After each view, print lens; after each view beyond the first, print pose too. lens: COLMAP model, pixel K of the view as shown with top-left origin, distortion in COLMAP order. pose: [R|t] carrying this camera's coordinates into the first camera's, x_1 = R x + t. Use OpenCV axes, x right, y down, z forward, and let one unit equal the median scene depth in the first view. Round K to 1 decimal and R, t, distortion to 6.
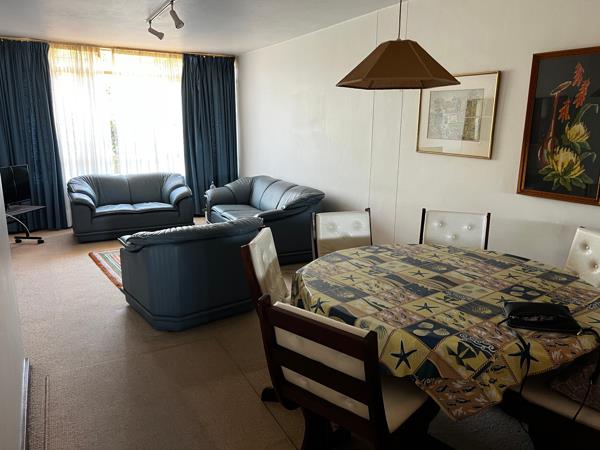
lens RADIAL K [[488.9, 0, 299.8], [0, 488.9, 189.6], [0, 0, 1]] dist [-0.006117, -0.008632]
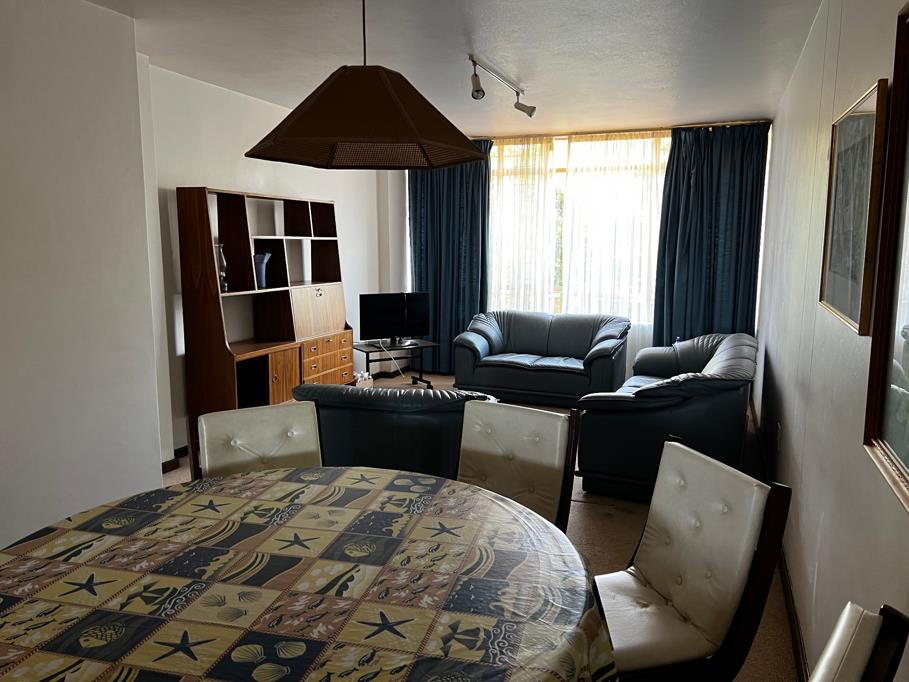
lens RADIAL K [[690.4, 0, 454.5], [0, 690.4, 341.0], [0, 0, 1]] dist [-0.002588, -0.002133]
pose [[0.613672, 0.103122, -0.782798, 0.775911], [-0.096069, 0.993820, 0.055608, -0.075794], [0.783695, 0.041078, 0.619786, 0.610180]]
